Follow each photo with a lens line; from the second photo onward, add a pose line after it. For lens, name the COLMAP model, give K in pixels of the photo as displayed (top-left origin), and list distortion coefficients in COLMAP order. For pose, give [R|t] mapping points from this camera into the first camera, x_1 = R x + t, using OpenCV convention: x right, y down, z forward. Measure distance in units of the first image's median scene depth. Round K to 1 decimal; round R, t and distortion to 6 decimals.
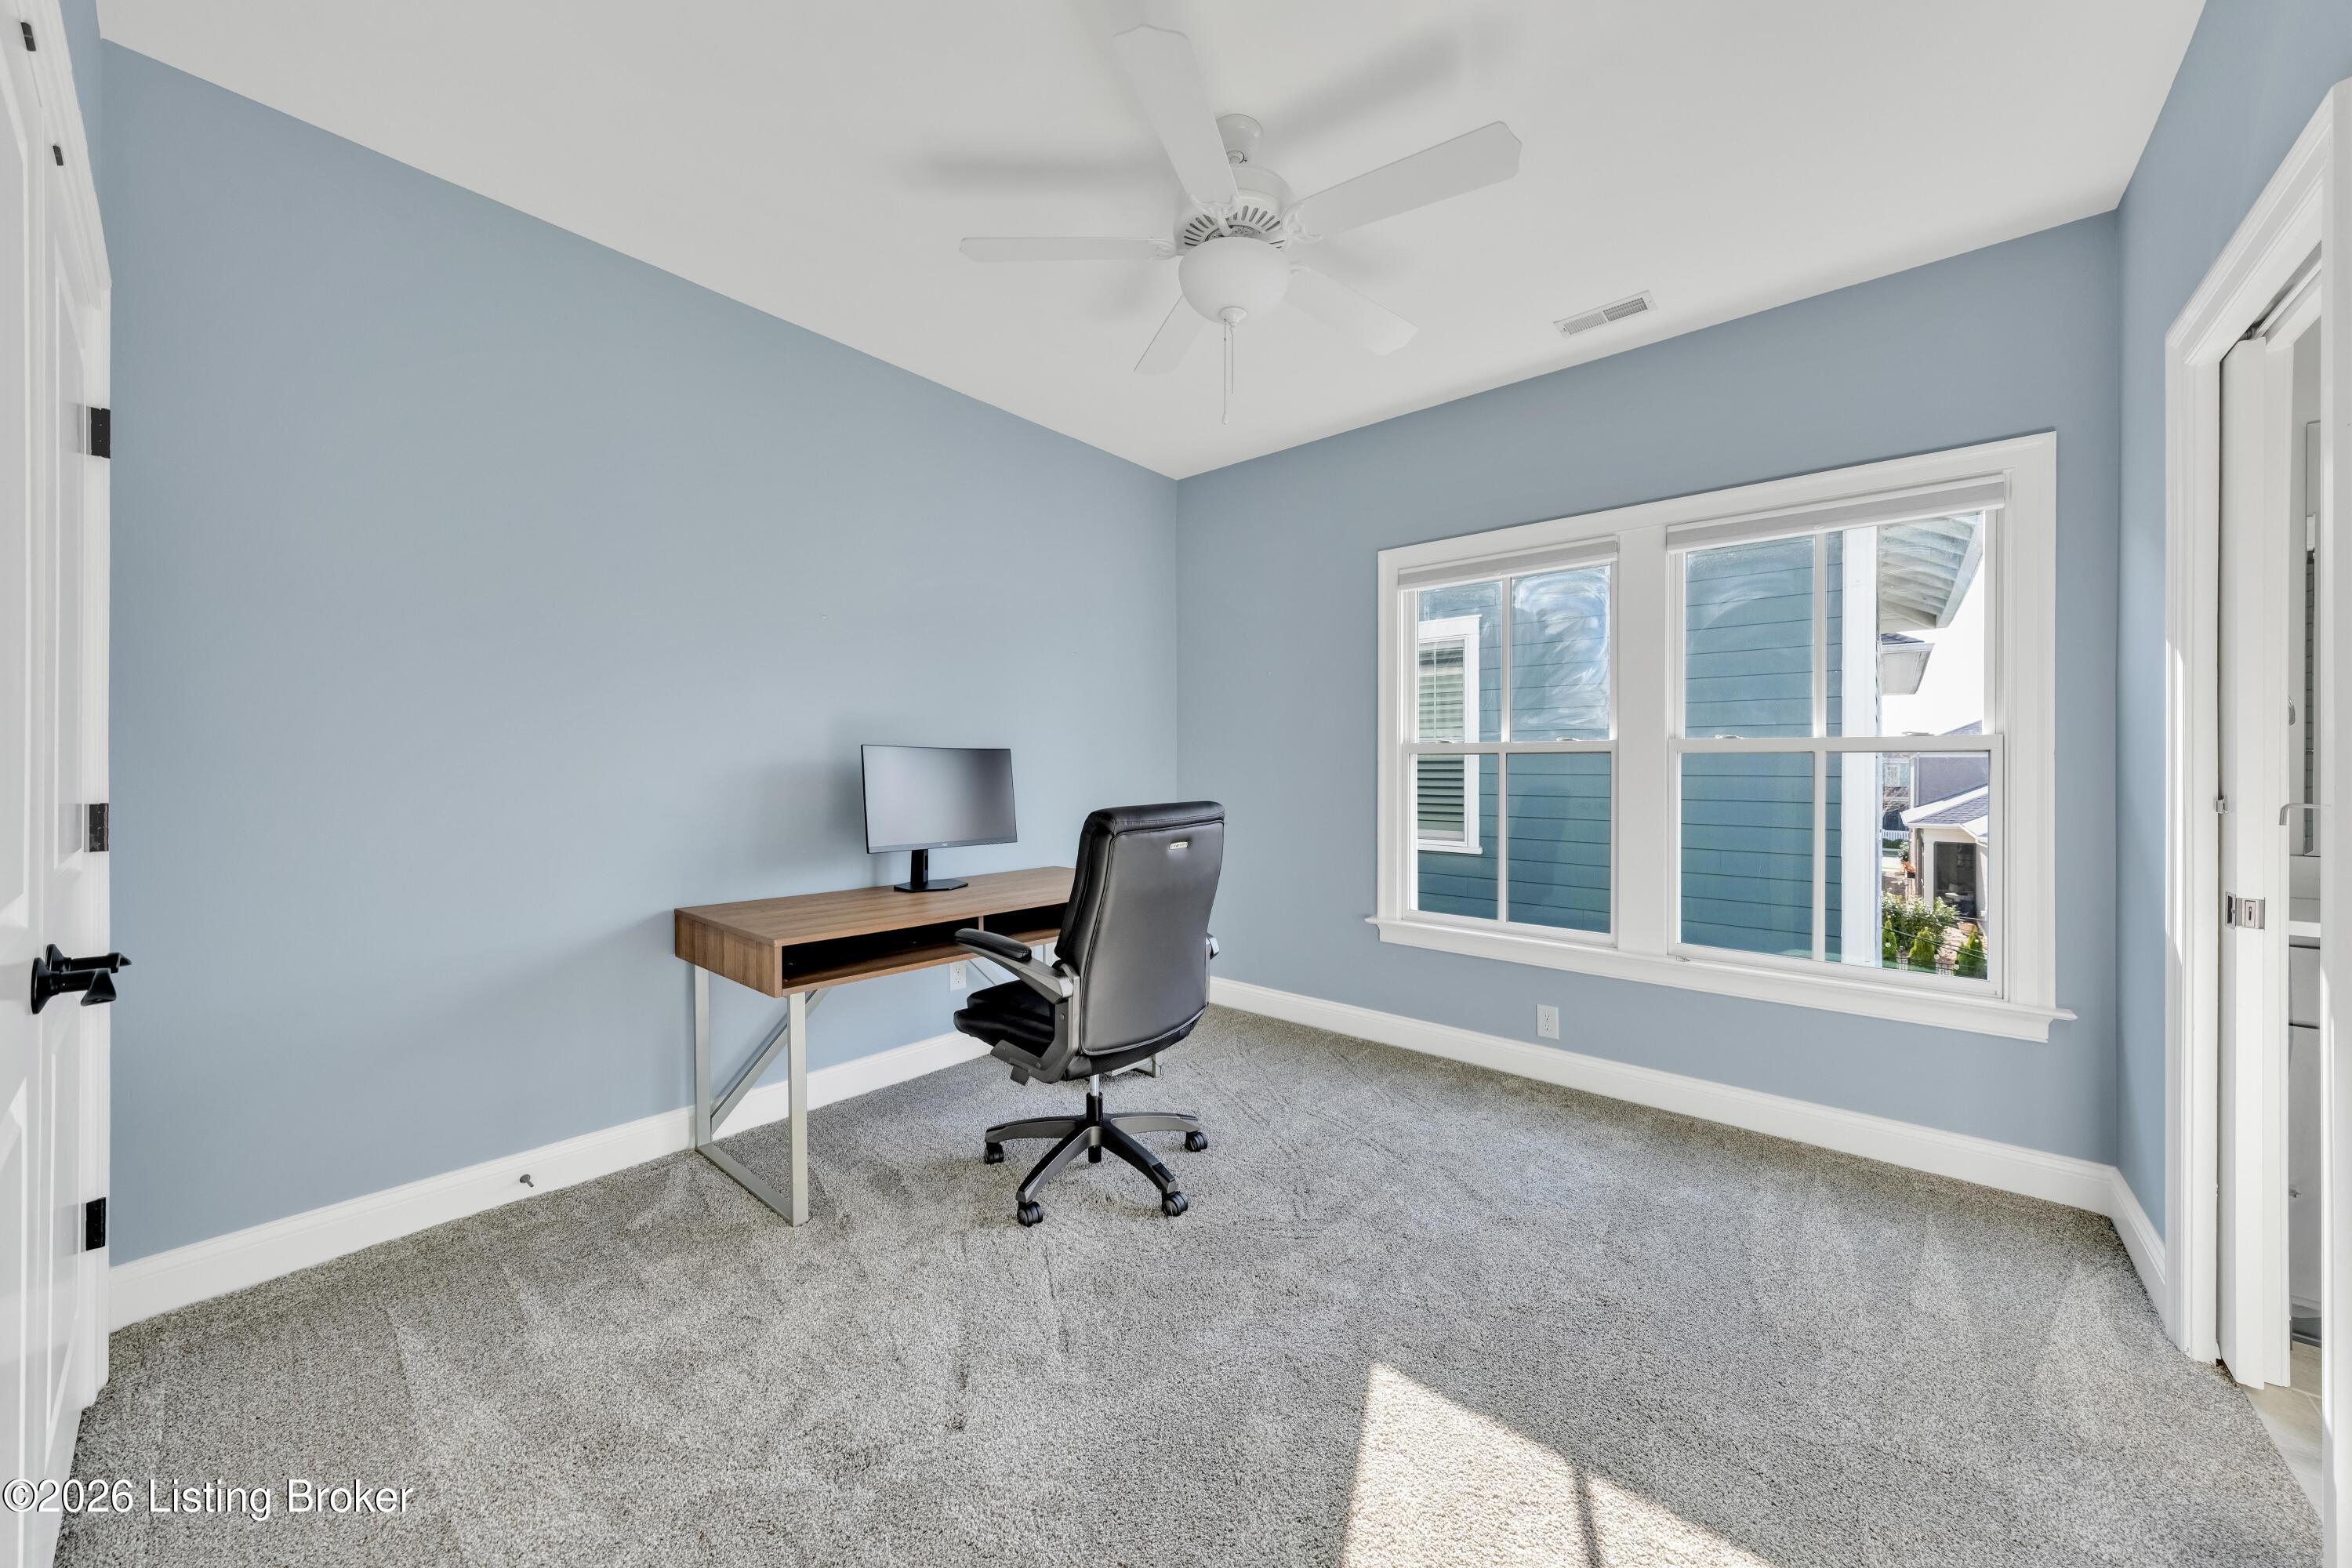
lens RADIAL K [[833.6, 0, 1193.8], [0, 833.6, 770.6], [0, 0, 1]] dist [-0.001165, 0.000577]
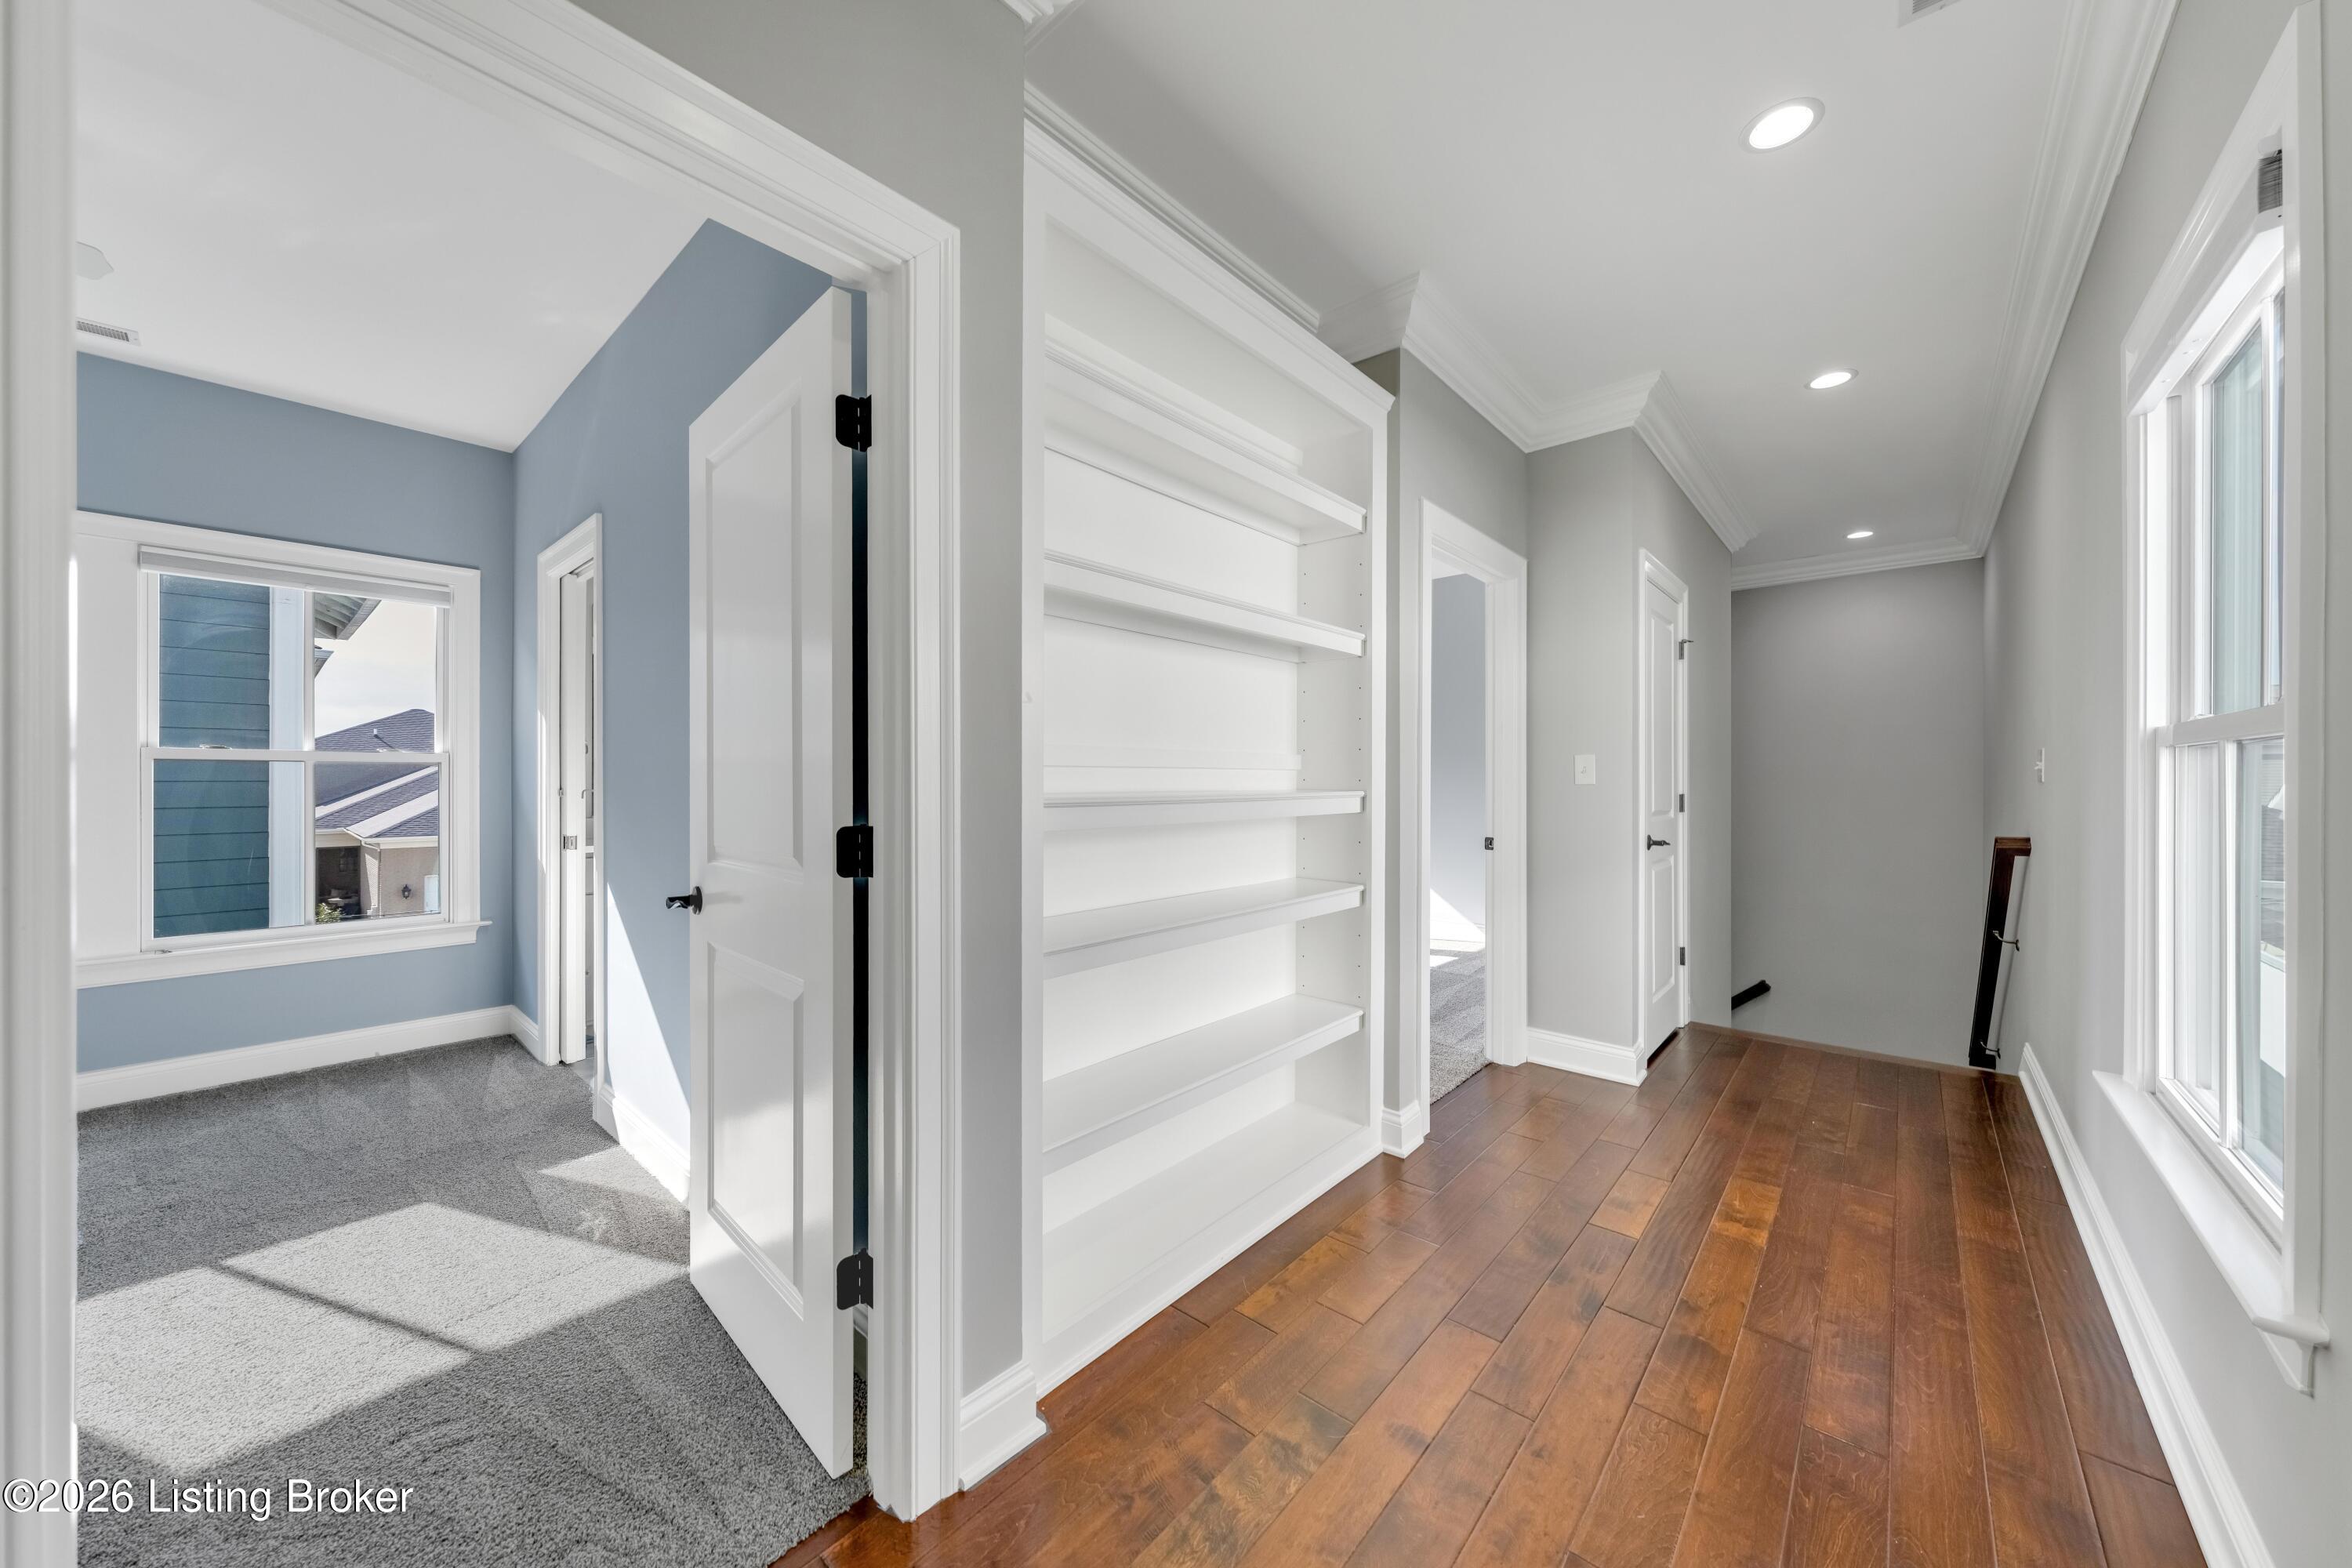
lens RADIAL K [[833.6, 0, 1194.0], [0, 833.6, 776.8], [0, 0, 1]] dist [-0.001165, 0.000577]
pose [[0.023724, -0.002470, 0.999715, -0.633459], [-0.000853, 0.999997, 0.002491, -0.004765], [-0.999718, -0.000911, 0.023722, -0.493094]]
